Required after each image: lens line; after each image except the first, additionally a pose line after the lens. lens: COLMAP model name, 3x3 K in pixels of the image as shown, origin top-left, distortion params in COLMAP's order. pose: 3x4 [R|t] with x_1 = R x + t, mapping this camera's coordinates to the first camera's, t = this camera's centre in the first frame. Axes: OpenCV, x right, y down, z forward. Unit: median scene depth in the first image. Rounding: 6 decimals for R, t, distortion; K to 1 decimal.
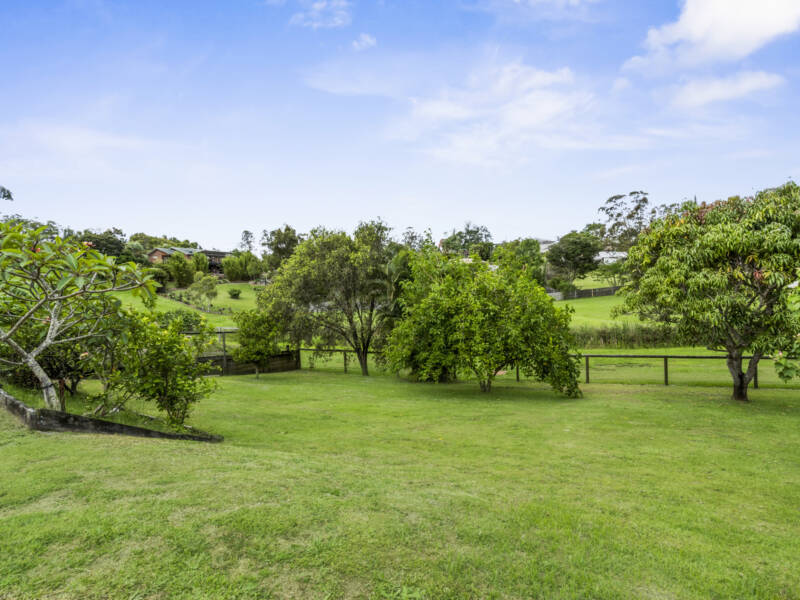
lens RADIAL K [[432.1, 0, 400.0], [0, 432.1, 300.0], [0, 0, 1]] dist [-0.000253, -0.000032]
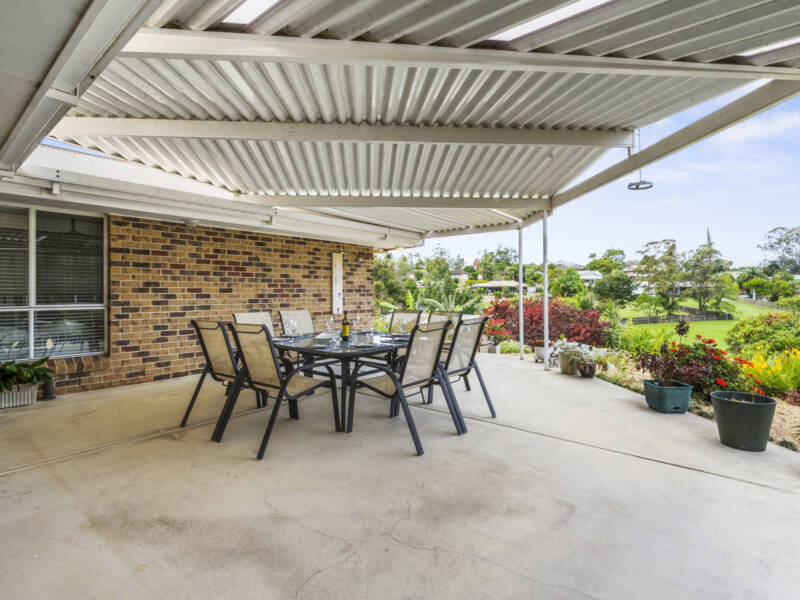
lens RADIAL K [[418.1, 0, 401.7], [0, 418.1, 288.9], [0, 0, 1]] dist [-0.000518, 0.000291]
pose [[0.999058, 0.041417, -0.012937, -0.184391], [-0.041873, 0.998428, -0.037256, -0.033757], [0.011374, 0.037763, 0.999222, -0.183135]]
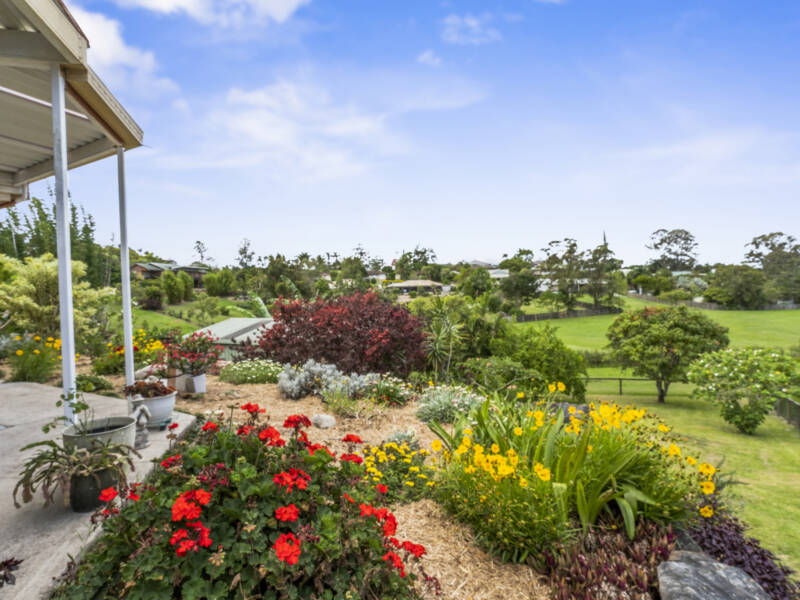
lens RADIAL K [[417.9, 0, 400.0], [0, 417.9, 300.0], [0, 0, 1]] dist [-0.003062, -0.000814]
pose [[0.986880, 0.020469, 0.160155, -0.137272], [-0.017723, 0.999671, -0.018552, -0.035274], [-0.160482, 0.015470, 0.986917, -0.138555]]
